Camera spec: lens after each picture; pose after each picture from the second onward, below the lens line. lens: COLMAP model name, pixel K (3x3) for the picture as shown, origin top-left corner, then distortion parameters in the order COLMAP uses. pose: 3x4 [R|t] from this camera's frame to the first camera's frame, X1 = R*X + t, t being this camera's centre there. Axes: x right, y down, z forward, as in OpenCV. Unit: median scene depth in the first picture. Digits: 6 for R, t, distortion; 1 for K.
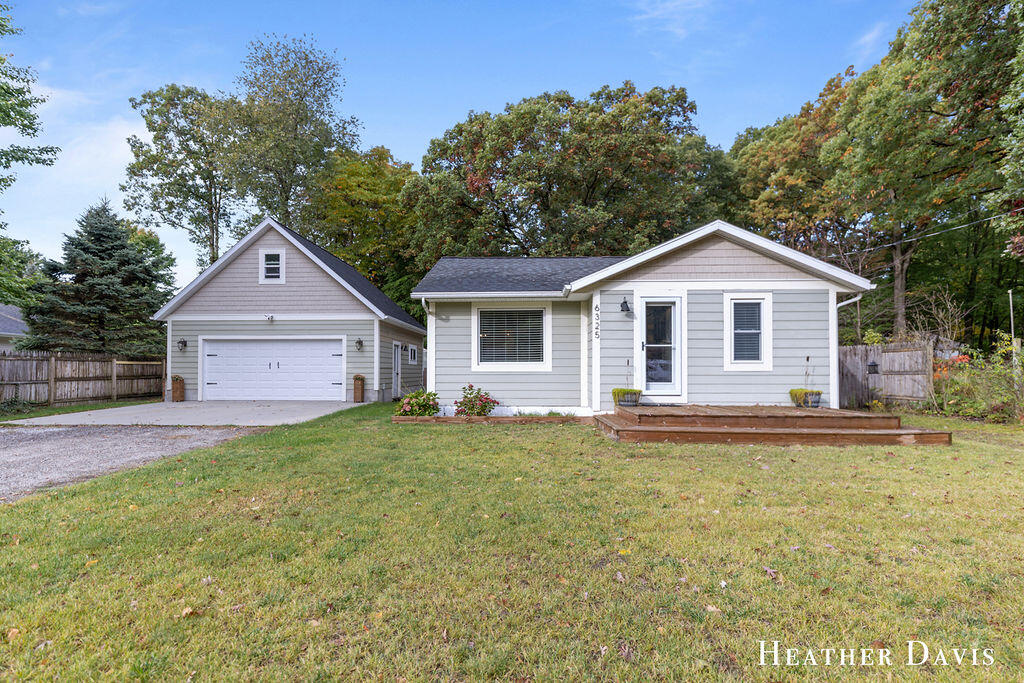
lens RADIAL K [[526.4, 0, 512.9], [0, 526.4, 363.3], [0, 0, 1]] dist [0.001313, 0.000097]
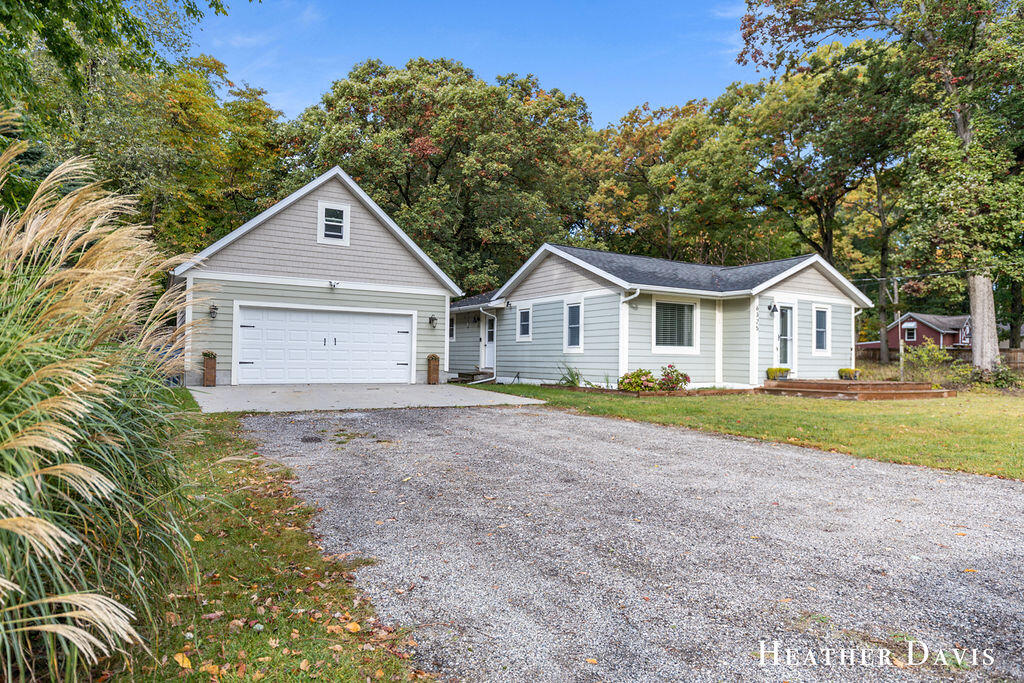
lens RADIAL K [[611.9, 0, 508.3], [0, 611.9, 358.3], [0, 0, 1]] dist [-0.000014, 0.000665]
pose [[0.831774, 0.010853, 0.555009, -0.766615], [-0.023783, 0.999588, 0.016096, 0.008230], [-0.554605, -0.026588, 0.831689, 0.027705]]
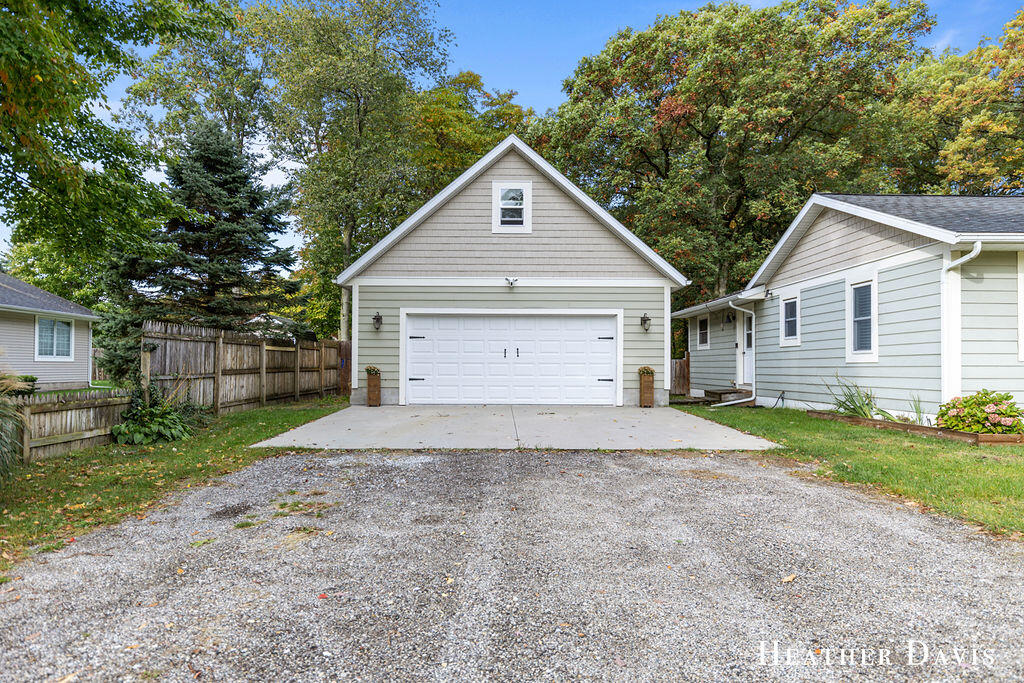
lens RADIAL K [[611.9, 0, 508.3], [0, 611.9, 358.3], [0, 0, 1]] dist [-0.000014, 0.000665]
pose [[0.998282, 0.003064, 0.058516, -0.508562], [-0.003337, 0.999984, 0.004570, 0.007769], [-0.058501, -0.004758, 0.998276, 0.209791]]
